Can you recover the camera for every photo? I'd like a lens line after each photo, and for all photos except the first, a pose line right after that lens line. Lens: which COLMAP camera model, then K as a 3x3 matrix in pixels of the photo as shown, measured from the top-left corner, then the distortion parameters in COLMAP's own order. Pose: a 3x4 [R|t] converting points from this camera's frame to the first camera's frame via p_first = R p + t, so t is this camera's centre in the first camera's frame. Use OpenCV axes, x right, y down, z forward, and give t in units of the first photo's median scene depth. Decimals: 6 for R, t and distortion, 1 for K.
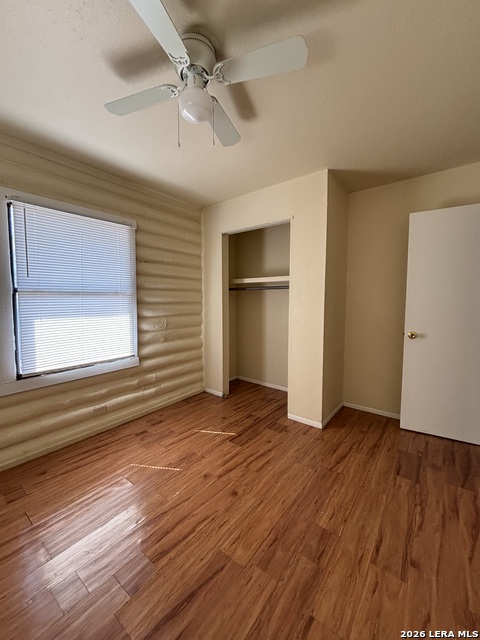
lens RADIAL K [[258.8, 0, 238.6], [0, 258.8, 317.7], [0, 0, 1]] dist [-0.000886, 0.000006]
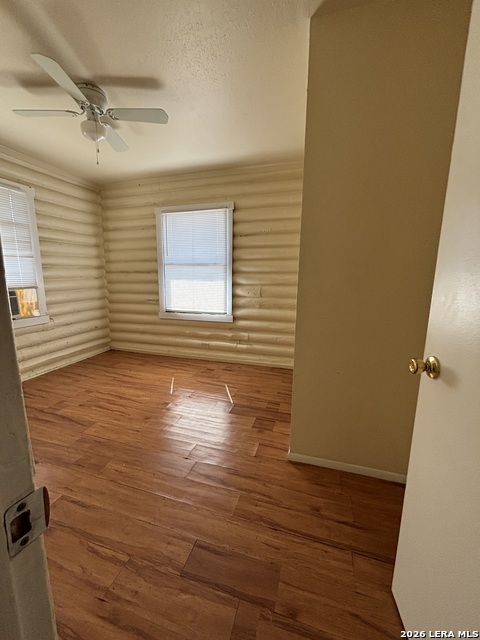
lens RADIAL K [[256.3, 0, 239.5], [0, 256.3, 318.2], [0, 0, 1]] dist [0.000166, 0.000055]
pose [[0.360469, 0.166175, -0.917849, 0.807991], [-0.070874, 0.986038, 0.150686, -0.026543], [0.930075, 0.010734, 0.367214, 0.616083]]
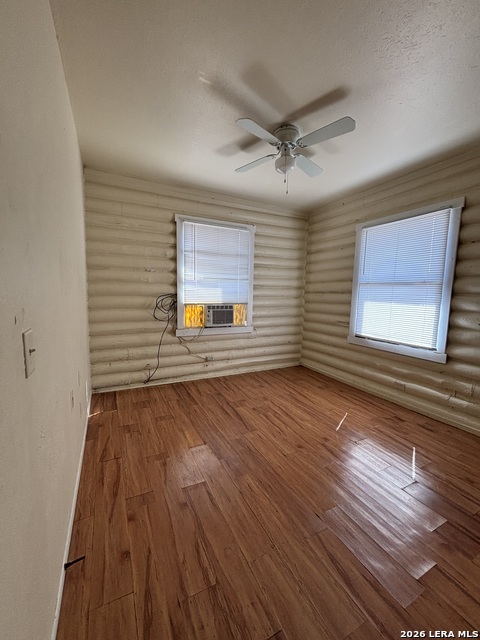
lens RADIAL K [[258.3, 0, 242.4], [0, 258.3, 318.1], [0, 0, 1]] dist [-0.000923, -0.000261]
pose [[-0.417349, 0.088045, -0.904471, 0.735345], [-0.081033, 0.987725, 0.133540, -0.034570], [0.905126, 0.129025, -0.405091, 0.756633]]
